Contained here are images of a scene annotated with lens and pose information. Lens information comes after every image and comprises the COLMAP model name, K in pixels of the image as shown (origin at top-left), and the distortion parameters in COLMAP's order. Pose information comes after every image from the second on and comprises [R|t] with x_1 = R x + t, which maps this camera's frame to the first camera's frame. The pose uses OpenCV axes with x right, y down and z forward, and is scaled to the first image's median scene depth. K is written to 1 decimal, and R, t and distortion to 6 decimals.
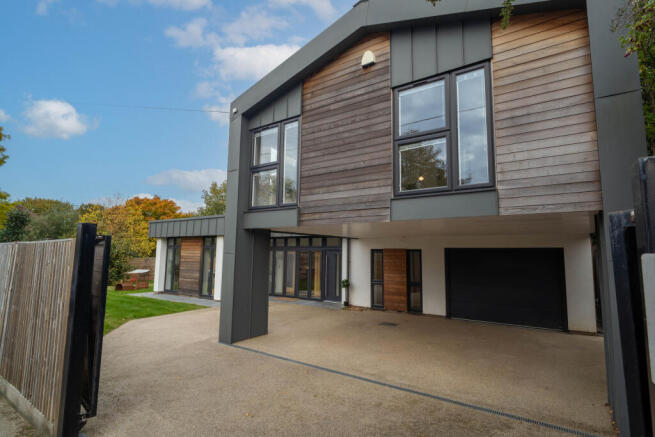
lens RADIAL K [[320.7, 0, 344.3], [0, 320.7, 217.8], [0, 0, 1]] dist [-0.001794, -0.000224]
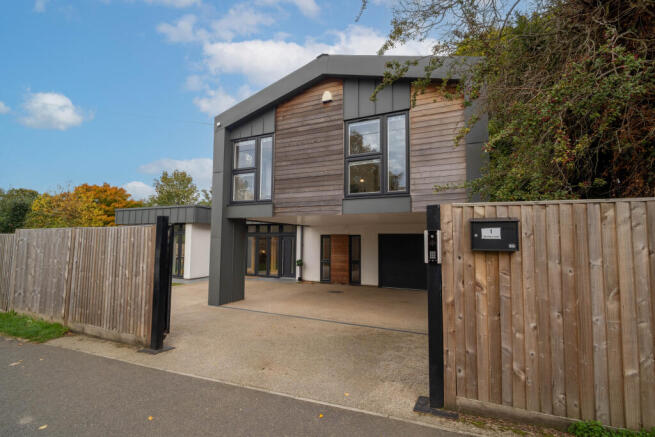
lens RADIAL K [[312.1, 0, 327.5], [0, 312.1, 218.5], [0, 0, 1]] dist [0.002220, 0.000216]
pose [[0.990697, 0.008531, 0.135818, -0.082843], [-0.013946, 0.999143, 0.038964, -0.018707], [-0.135369, -0.040496, 0.989967, -0.287770]]
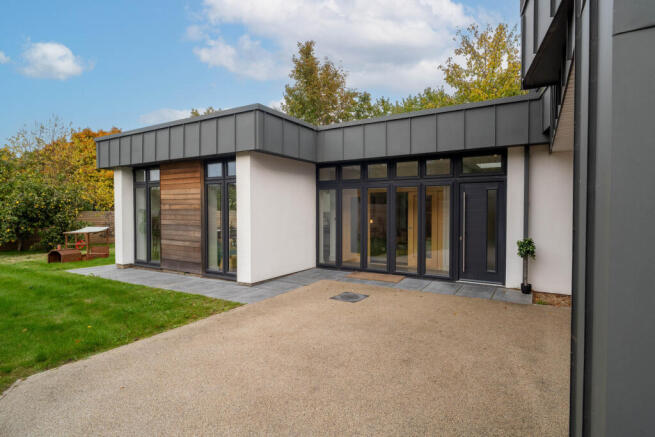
lens RADIAL K [[312.1, 0, 327.5], [0, 312.1, 218.5], [0, 0, 1]] dist [0.002220, 0.000216]
pose [[0.999078, -0.010203, 0.041691, -0.479736], [0.004660, 0.991376, 0.130963, 0.156864], [-0.042667, -0.130648, 0.990510, 0.879694]]
